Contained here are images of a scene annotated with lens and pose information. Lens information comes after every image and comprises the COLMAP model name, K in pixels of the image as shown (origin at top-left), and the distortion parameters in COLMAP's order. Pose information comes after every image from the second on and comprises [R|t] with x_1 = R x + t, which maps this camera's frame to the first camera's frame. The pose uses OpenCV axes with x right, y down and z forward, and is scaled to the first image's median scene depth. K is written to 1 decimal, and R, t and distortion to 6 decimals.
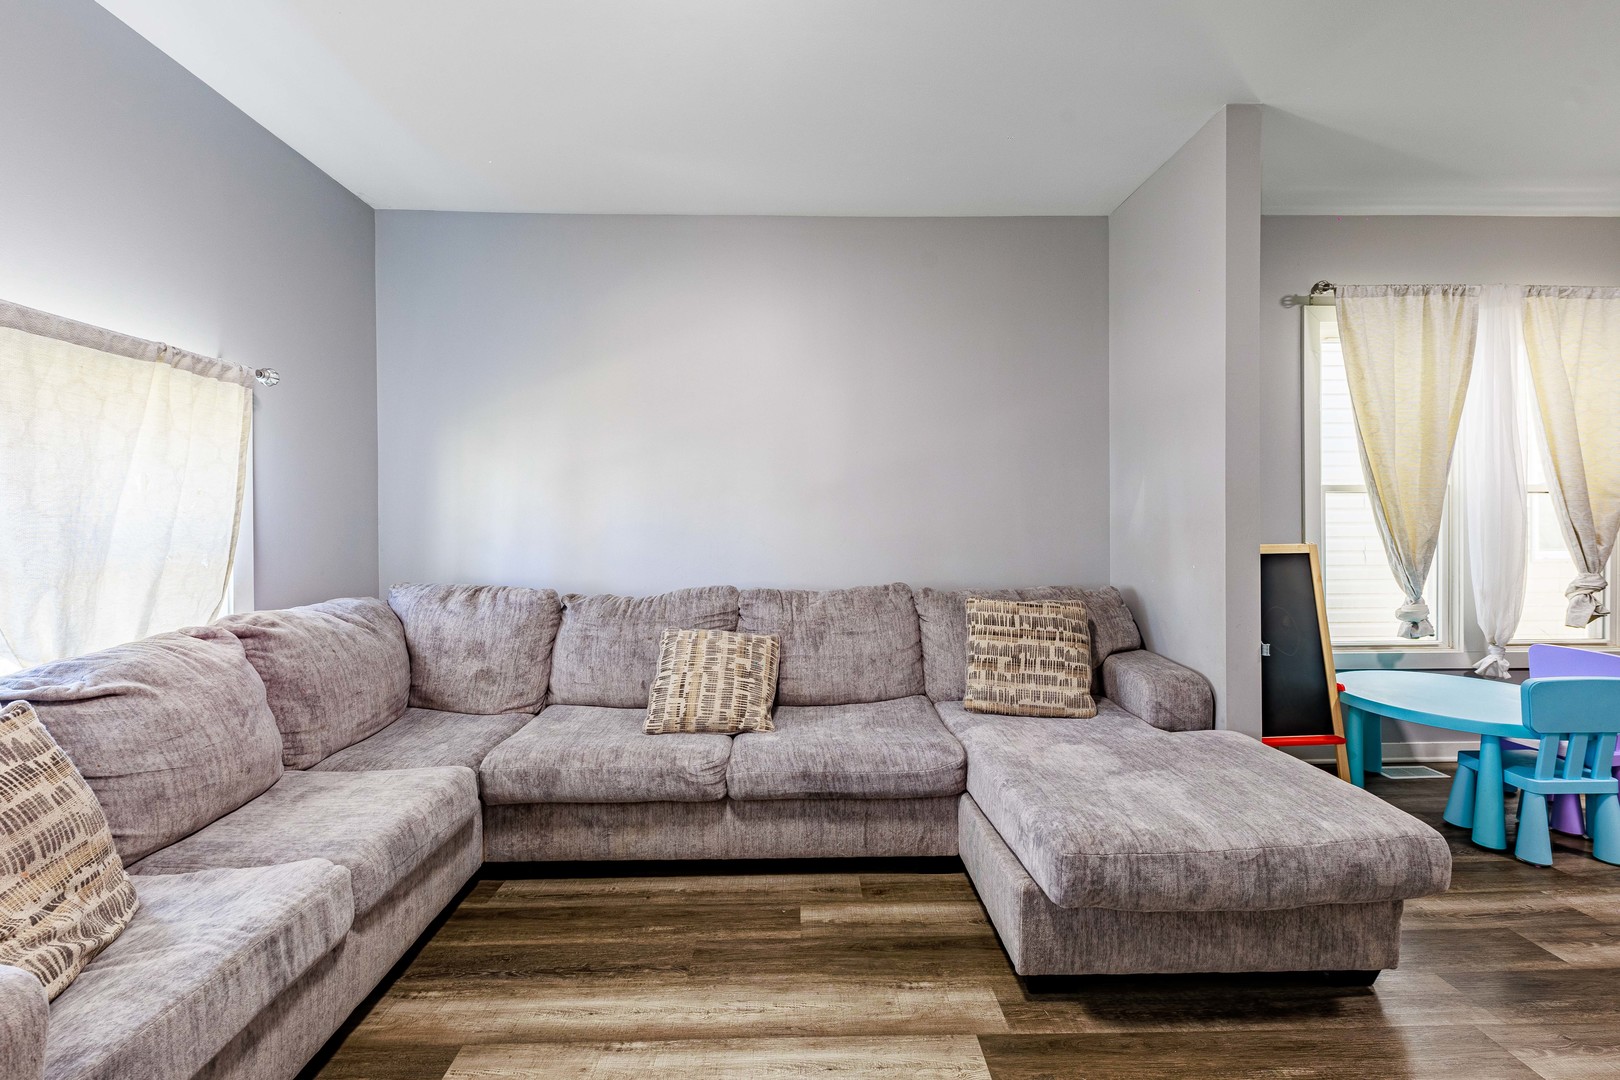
lens RADIAL K [[650.4, 0, 807.7], [0, 650.4, 527.6], [0, 0, 1]] dist [0.002441, -0.000065]
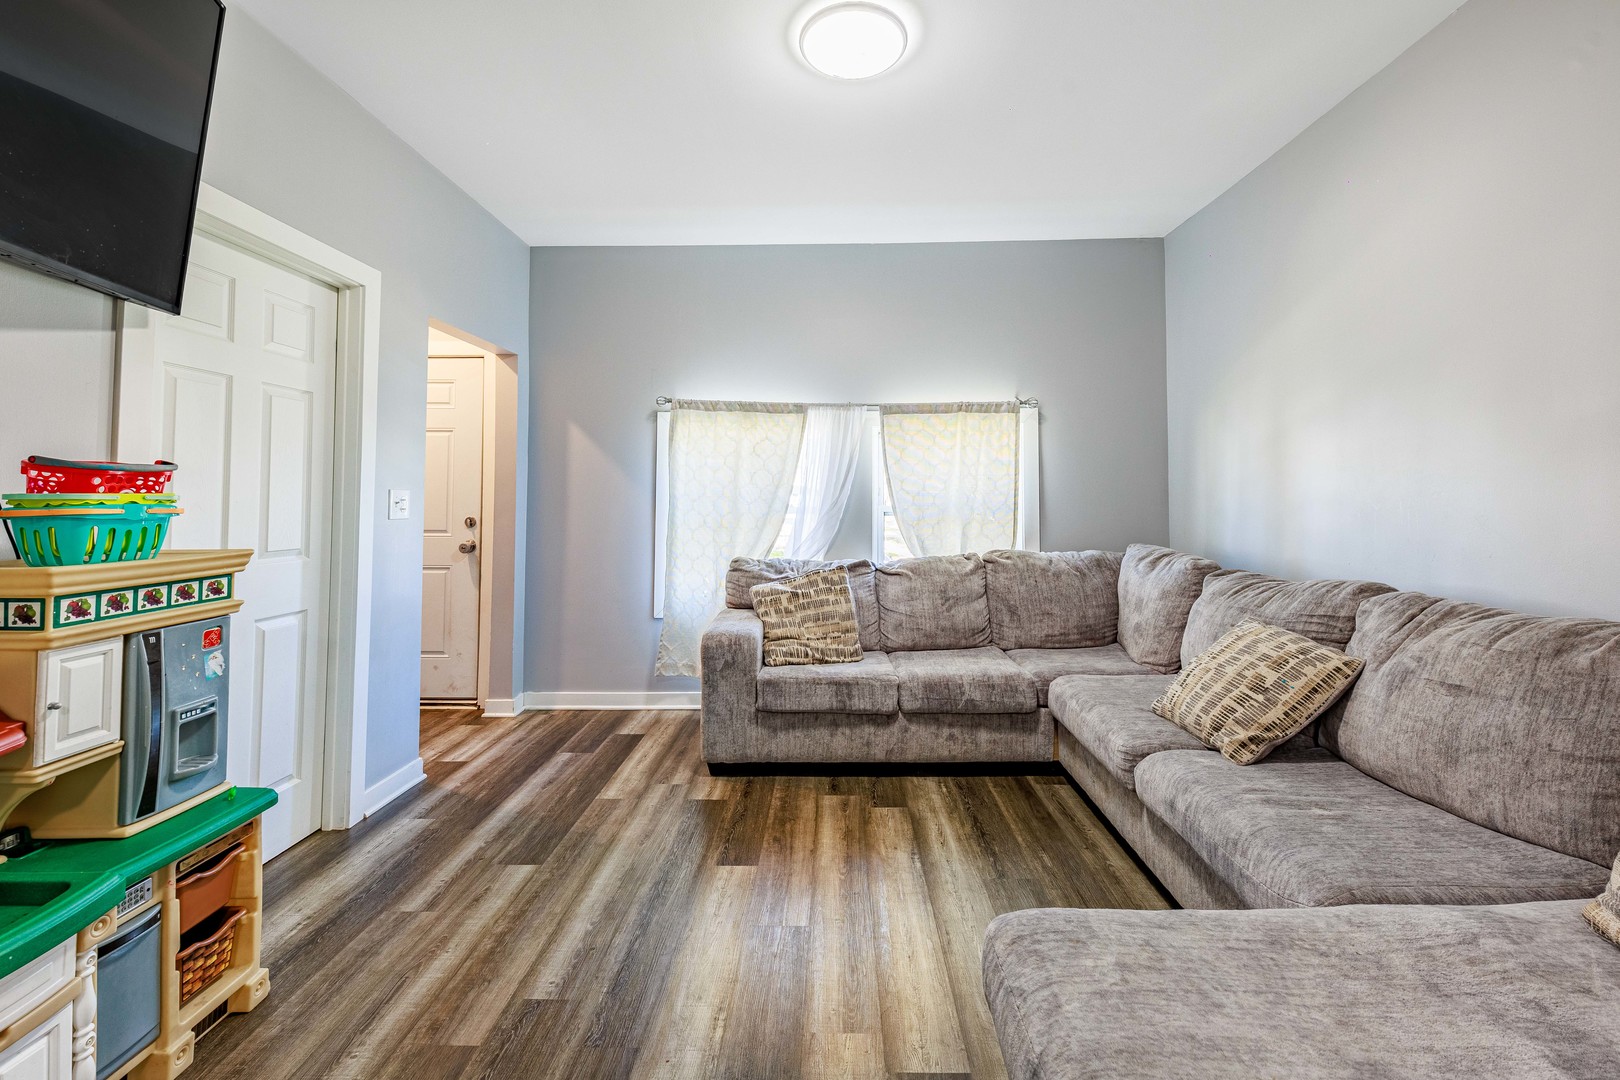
lens RADIAL K [[662.1, 0, 813.7], [0, 662.1, 470.2], [0, 0, 1]] dist [0.001125, 0.000040]
pose [[-0.045340, -0.038261, -0.998239, 1.139315], [0.000143, 0.999266, -0.038307, -0.009549], [0.998972, -0.001880, -0.045302, 0.780724]]
